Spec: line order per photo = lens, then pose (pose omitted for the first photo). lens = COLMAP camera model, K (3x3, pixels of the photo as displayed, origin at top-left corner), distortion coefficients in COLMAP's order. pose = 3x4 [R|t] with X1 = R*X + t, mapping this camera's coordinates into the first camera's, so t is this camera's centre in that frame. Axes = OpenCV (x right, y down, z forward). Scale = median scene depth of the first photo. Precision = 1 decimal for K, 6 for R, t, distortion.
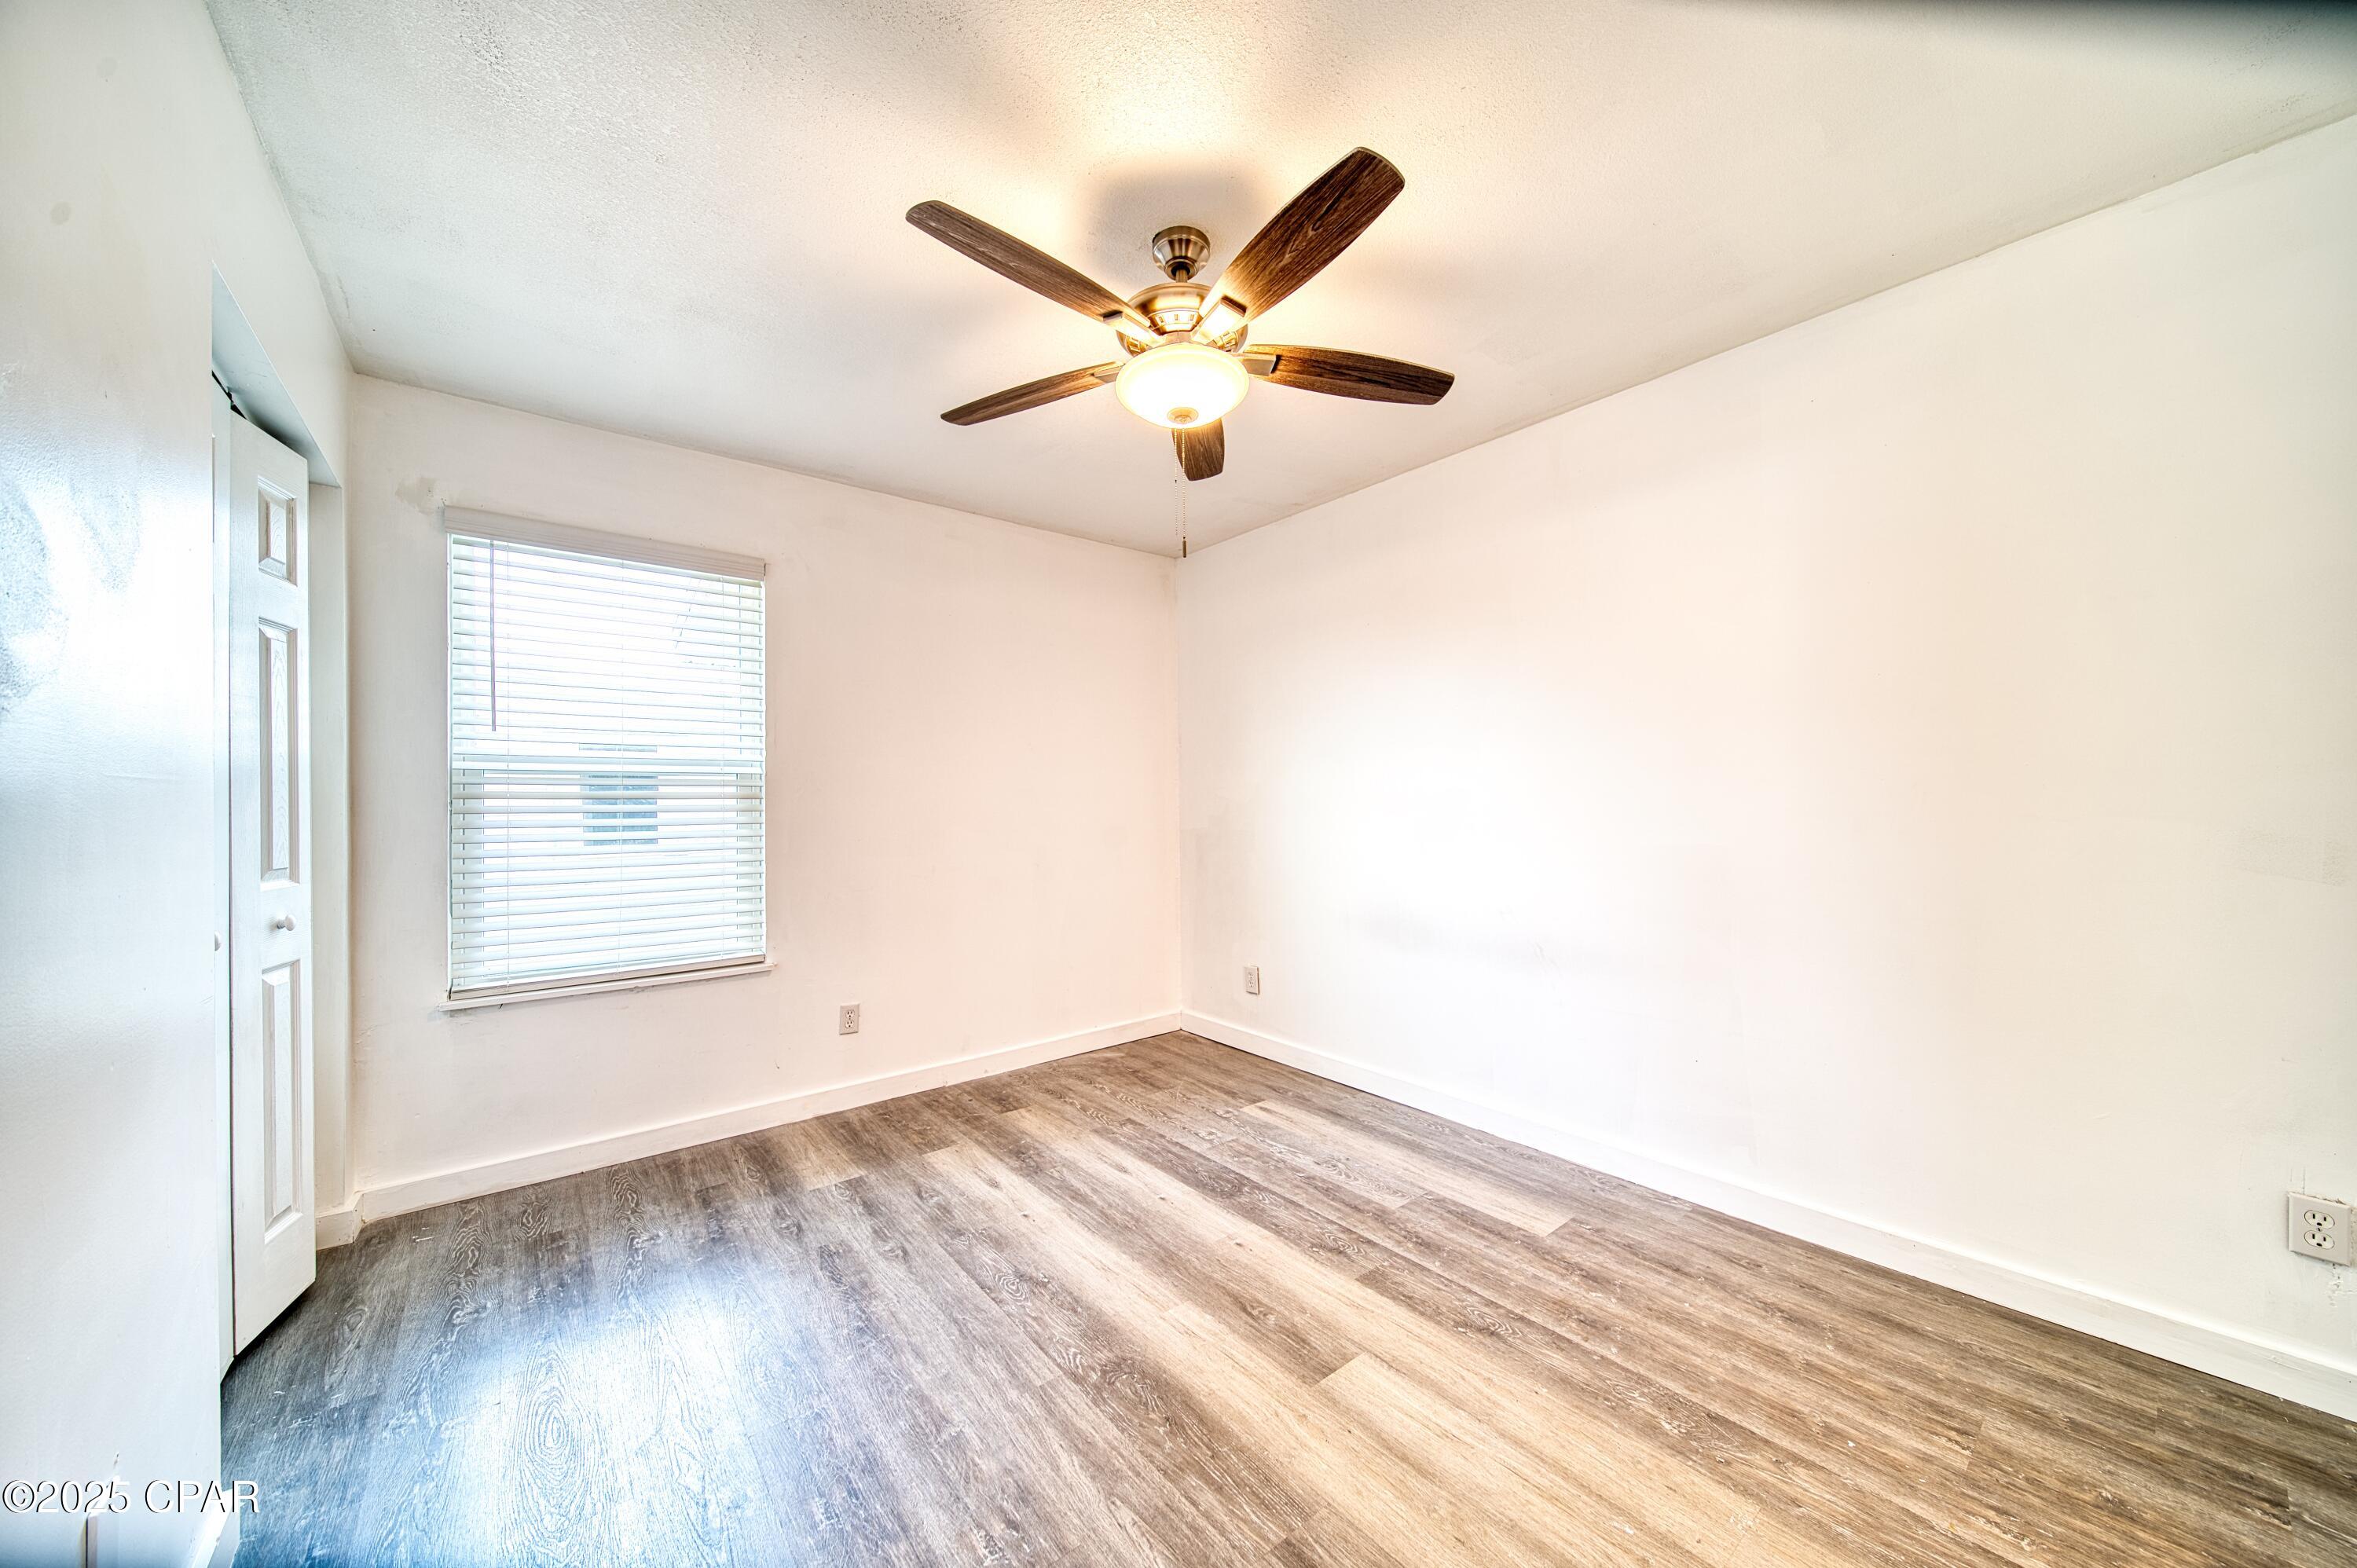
lens RADIAL K [[11705.3, 0, 1176.4], [0, 11705.3, 783.7], [0, 0, 1]] dist [2.123825, 0.000000]
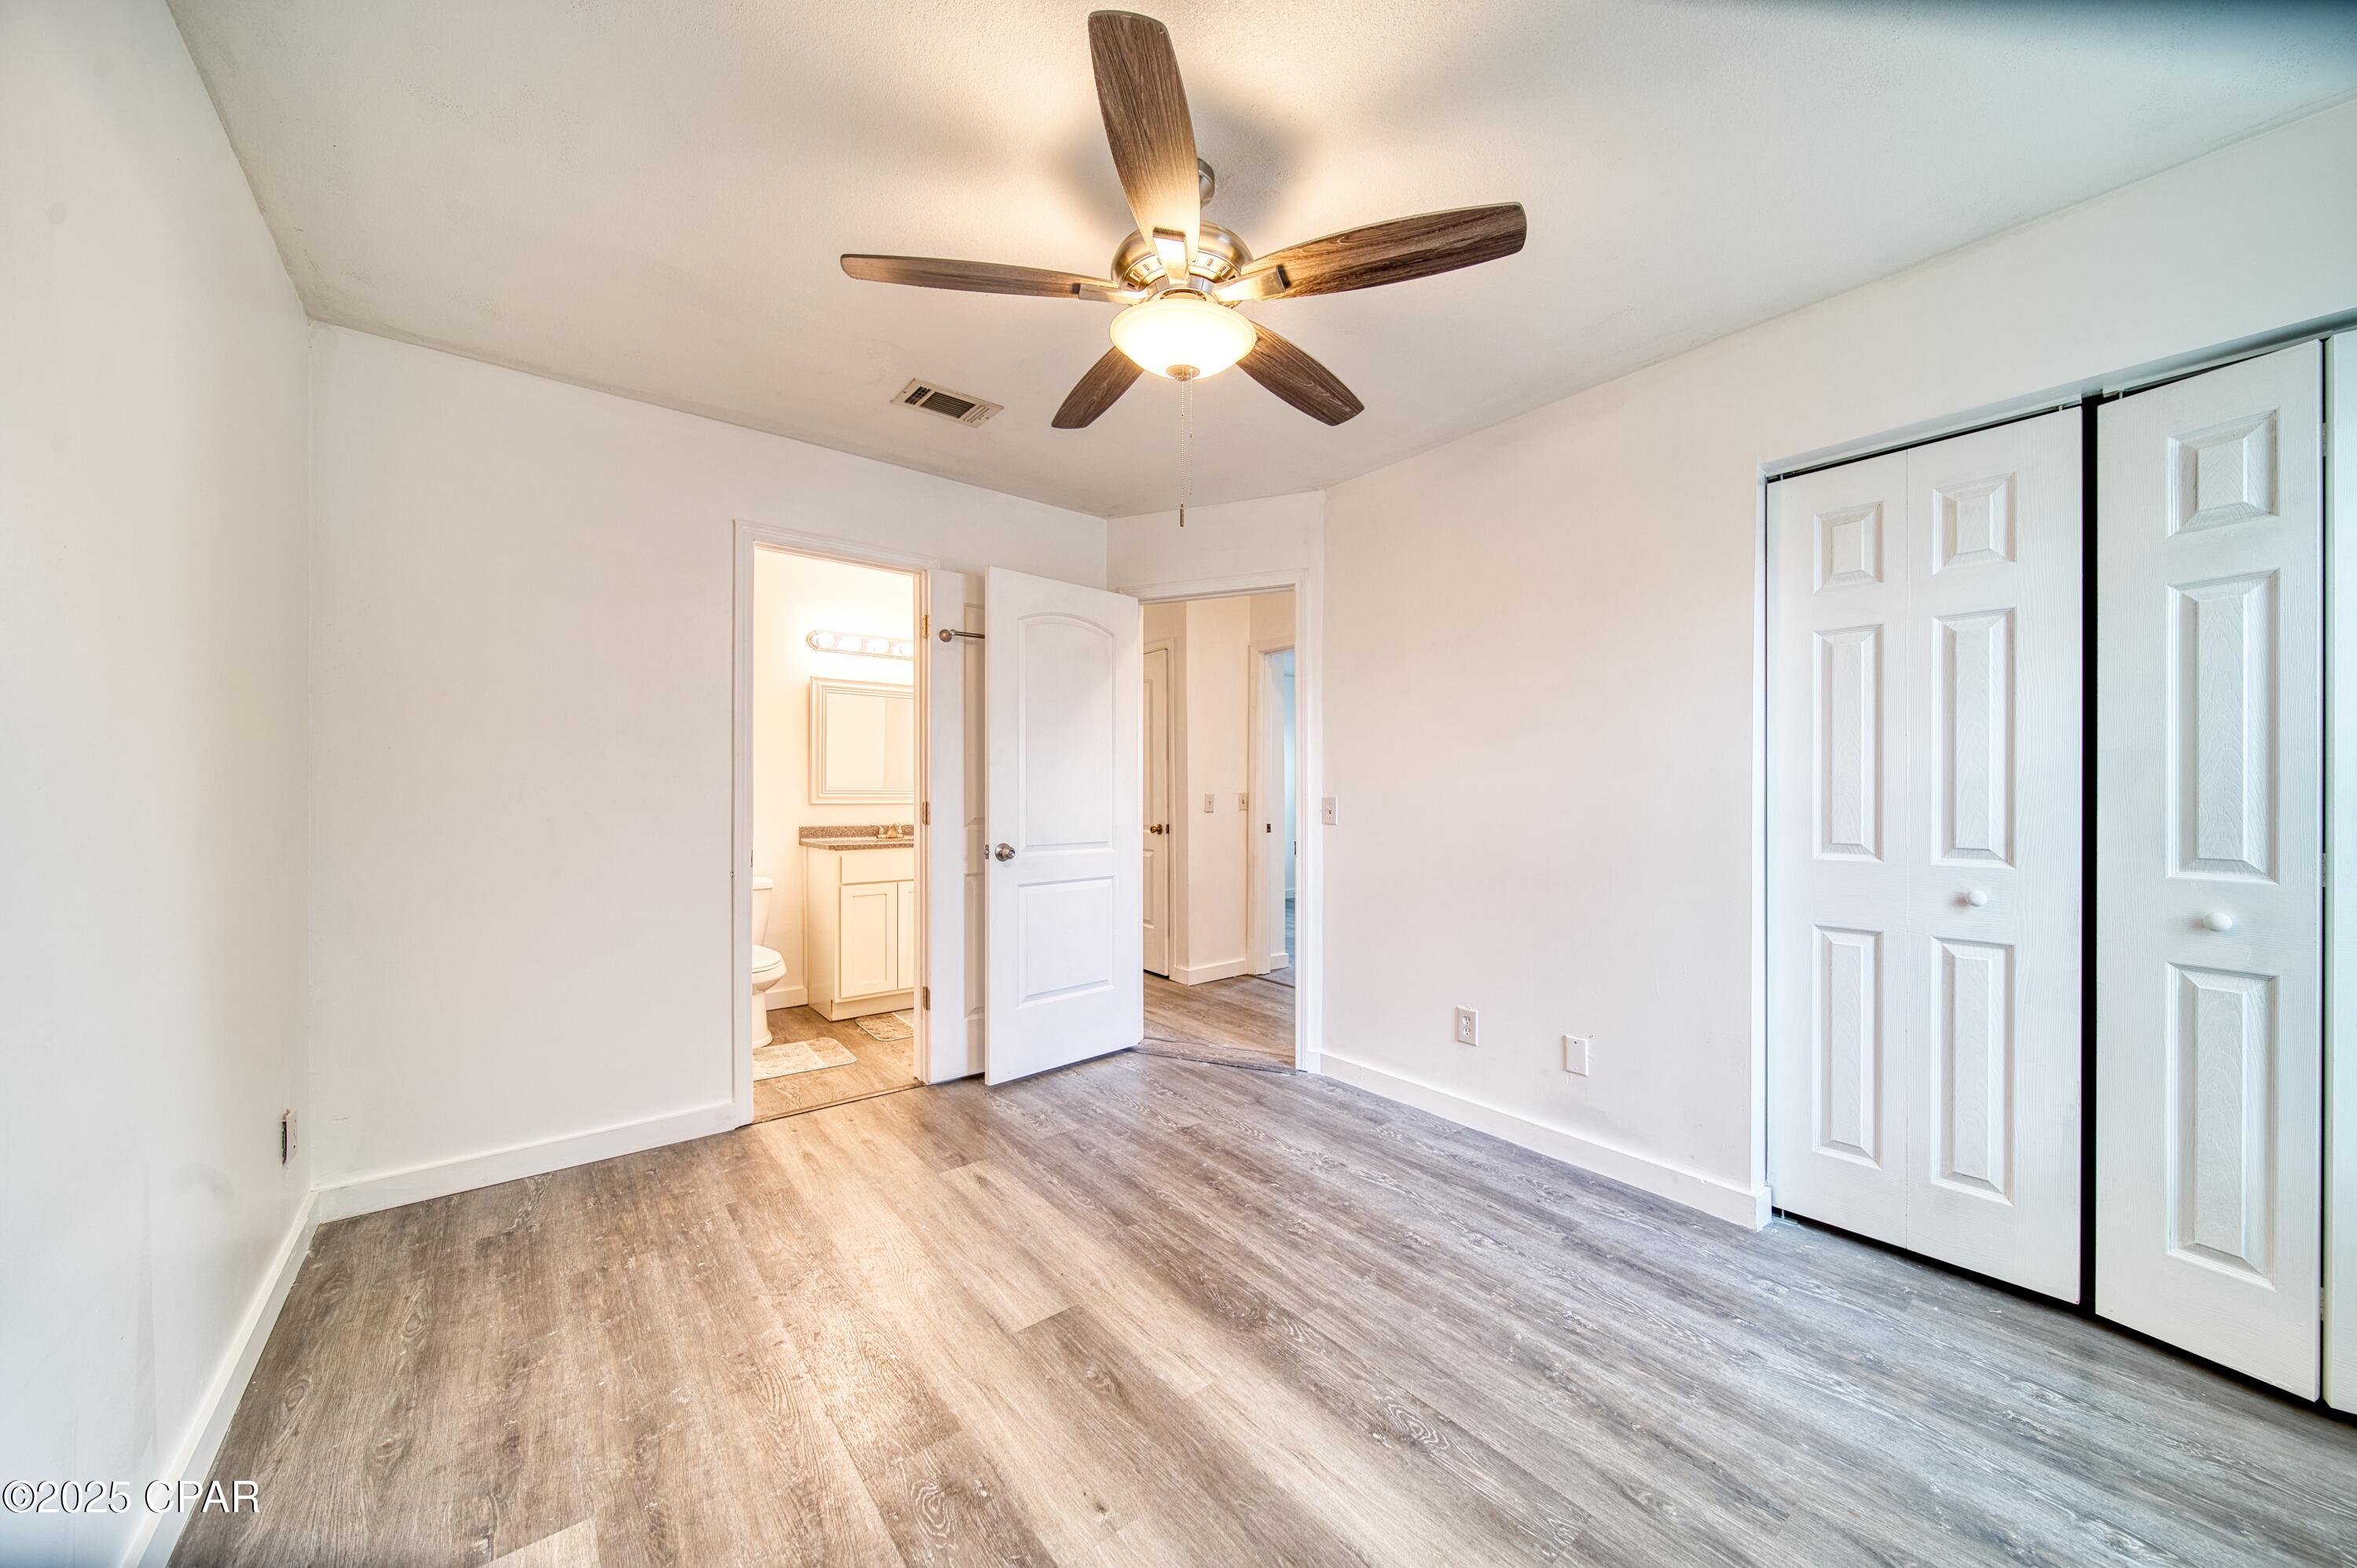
lens RADIAL K [[9052.4, 0, 1181.2], [0, 9052.4, 789.3], [0, 0, 1]] dist [1.881158, 0.000000]
pose [[-0.999962, 0.008764, -0.000132, 0.001049], [0.008764, 0.999961, -0.000540, 0.001893], [0.000128, -0.000541, -1.000000, 1.836627]]
